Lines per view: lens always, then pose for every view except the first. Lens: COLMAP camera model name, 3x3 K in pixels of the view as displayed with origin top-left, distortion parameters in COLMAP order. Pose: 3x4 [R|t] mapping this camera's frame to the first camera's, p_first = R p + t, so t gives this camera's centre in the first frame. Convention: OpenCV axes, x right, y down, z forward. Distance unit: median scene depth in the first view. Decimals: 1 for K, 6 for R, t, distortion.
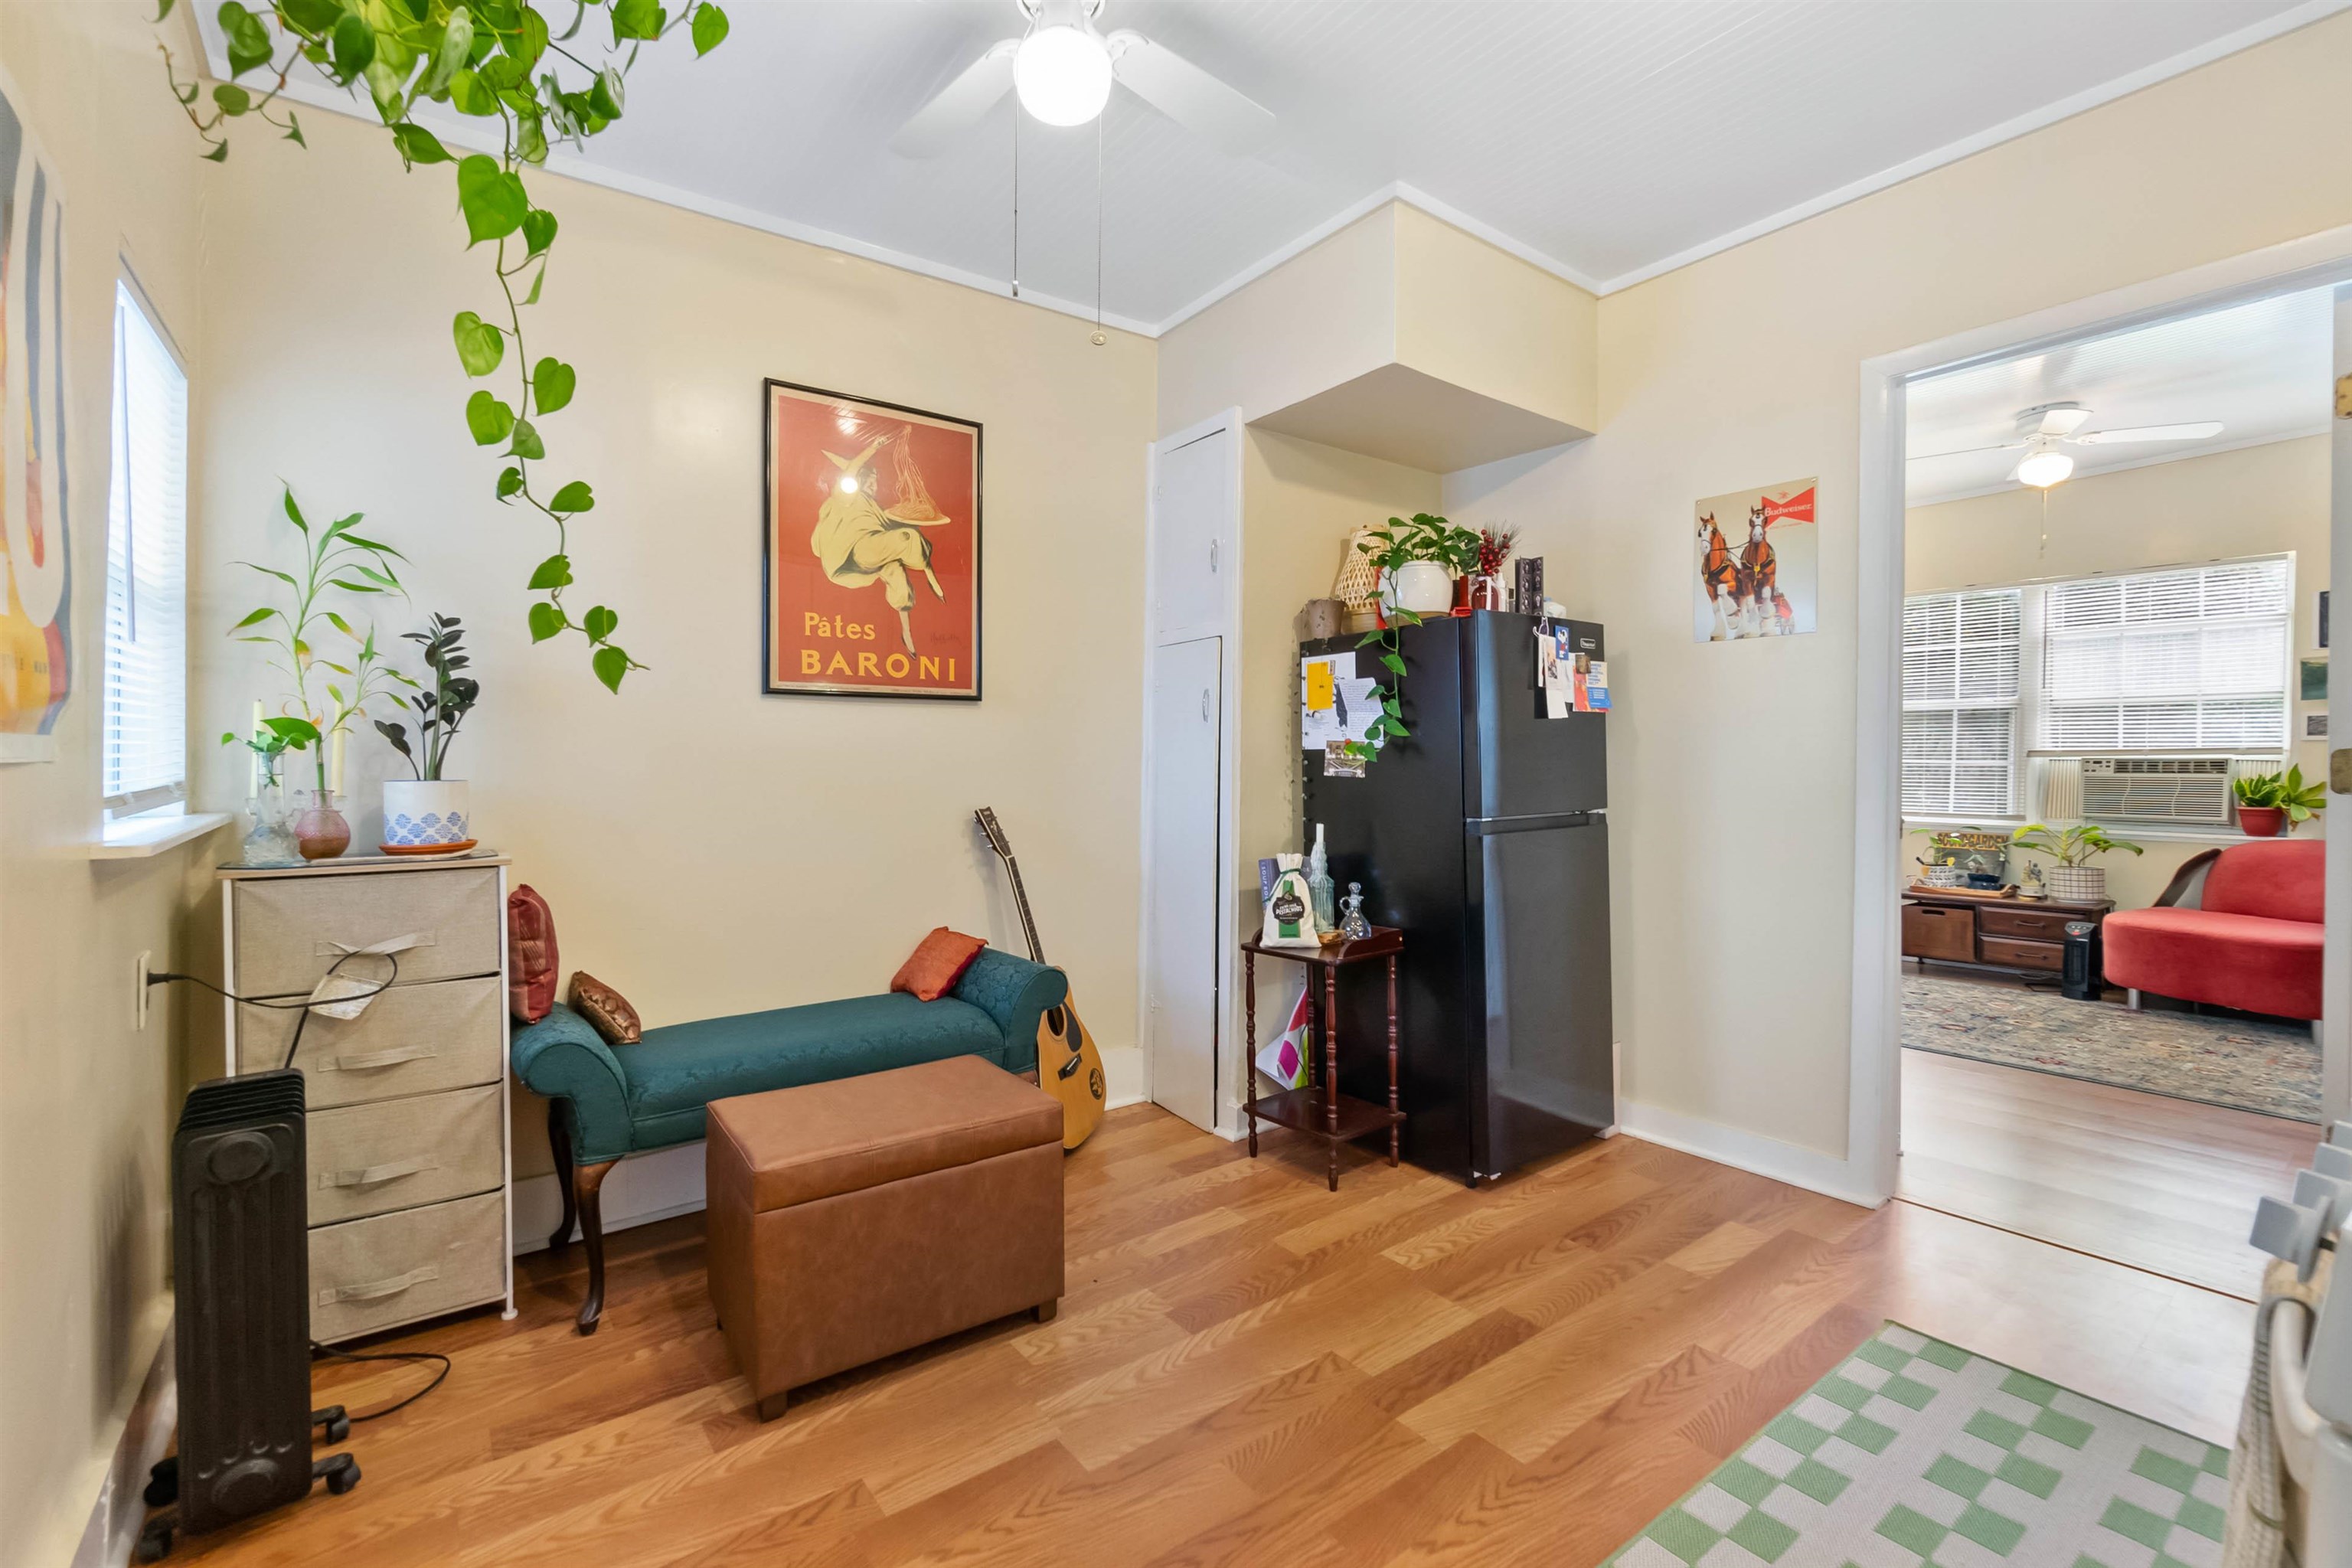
lens RADIAL K [[1021.2, 0, 1181.5], [0, 1021.2, 776.9], [0, 0, 1]] dist [0.001479, 0.001472]
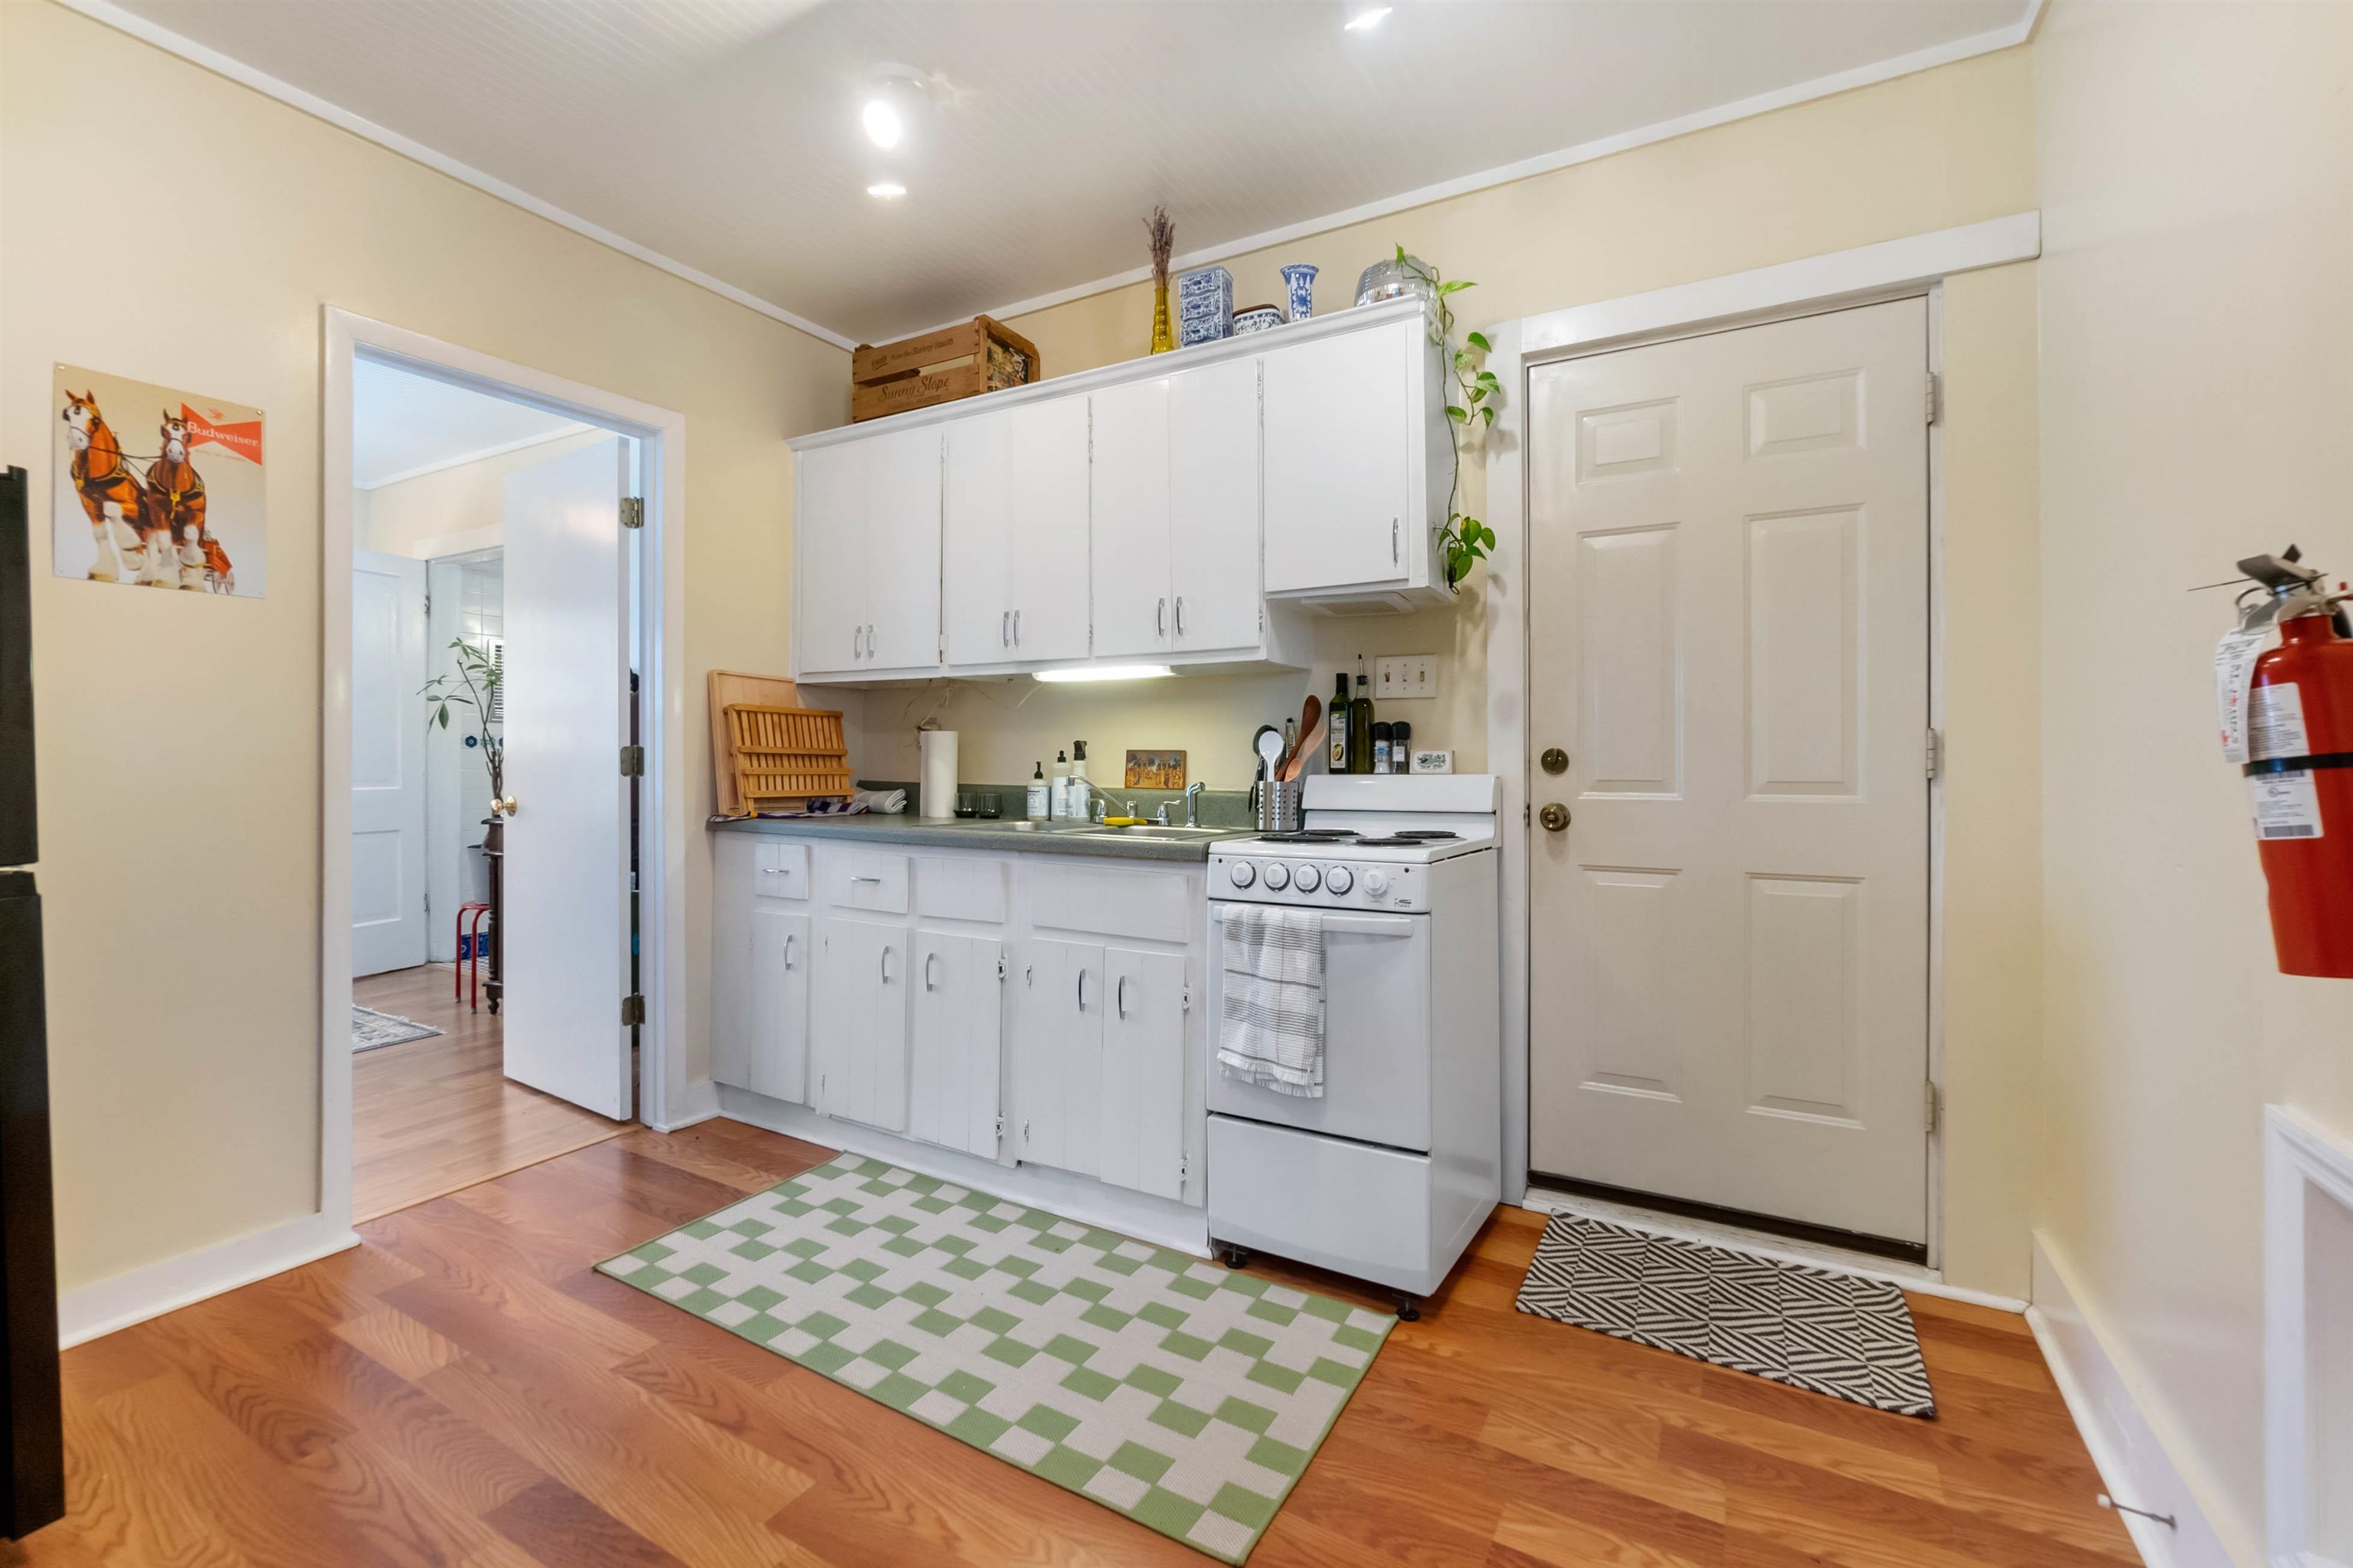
lens RADIAL K [[1021.6, 0, 1155.2], [0, 1021.6, 759.9], [0, 0, 1]] dist [0.001479, 0.001472]
pose [[-0.377662, -0.011124, 0.925877, -0.412231], [0.010510, 0.999812, 0.016299, -0.017292], [-0.925884, 0.015886, -0.377474, 0.640316]]
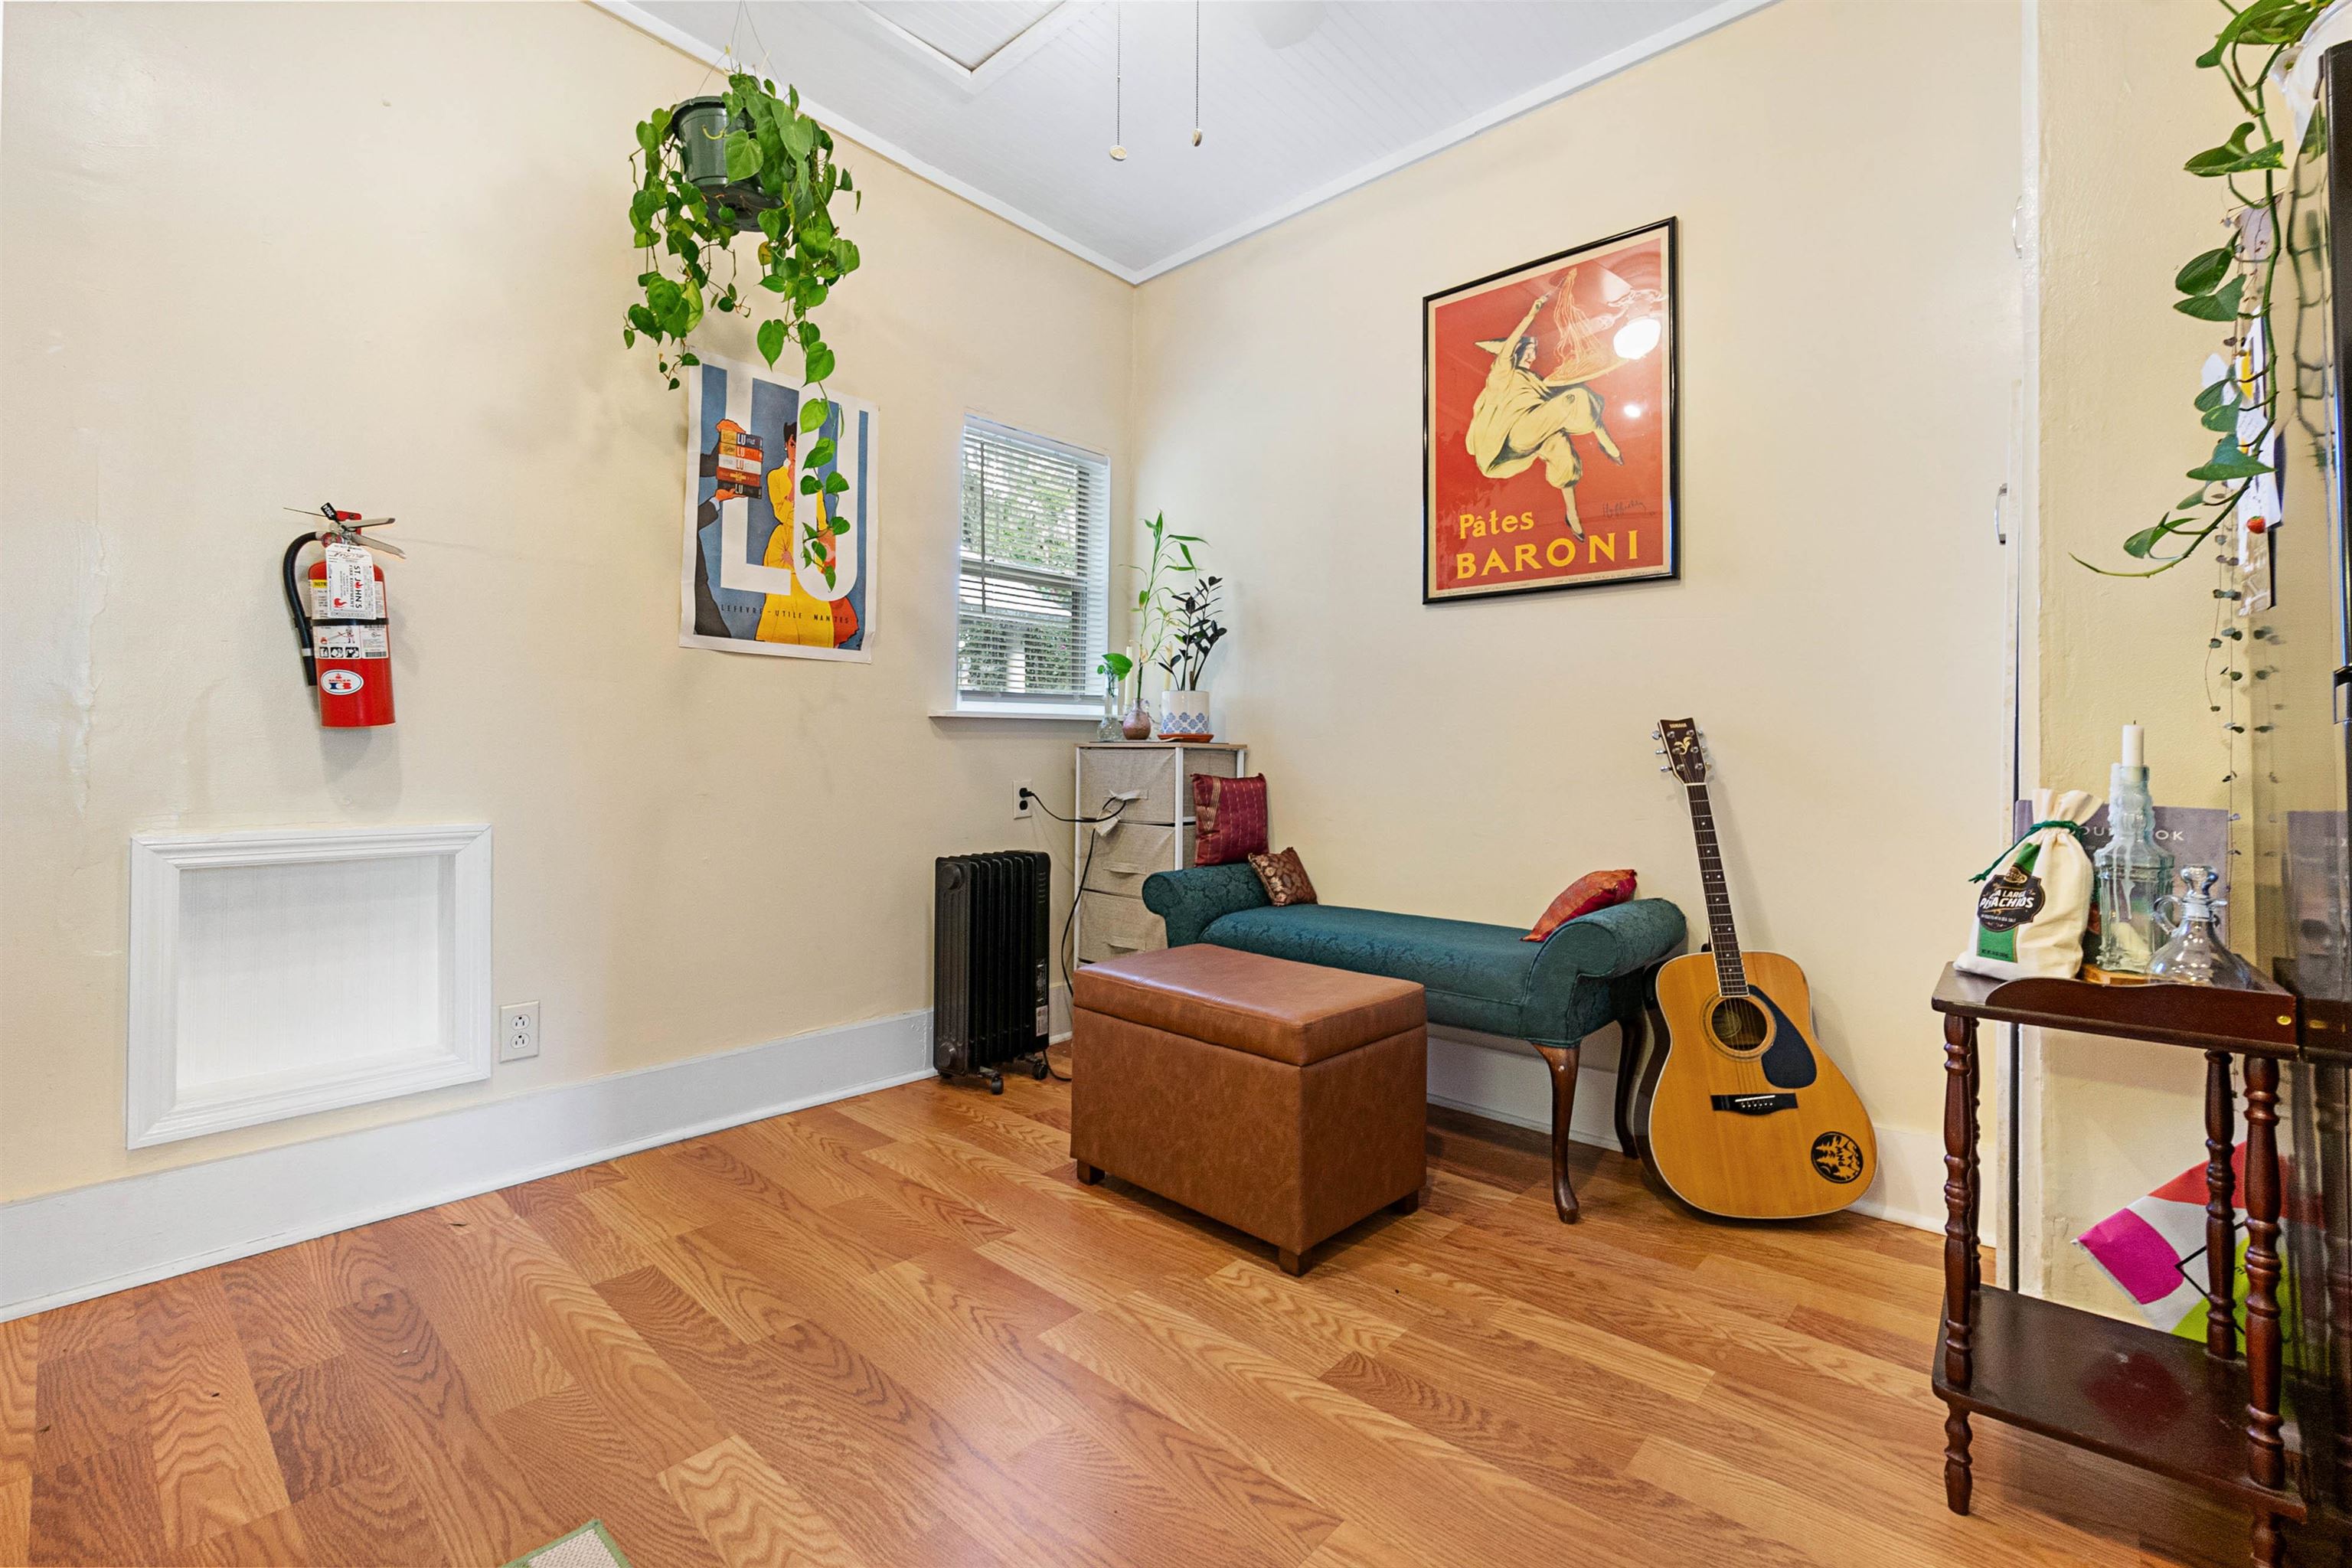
lens RADIAL K [[1021.2, 0, 1169.6], [0, 1021.2, 737.2], [0, 0, 1]] dist [0.001479, 0.001472]
pose [[0.193054, -0.014988, -0.981074, 0.508349], [-0.028375, 0.999380, -0.020851, 0.074898], [0.980778, 0.031863, 0.192509, 0.526181]]
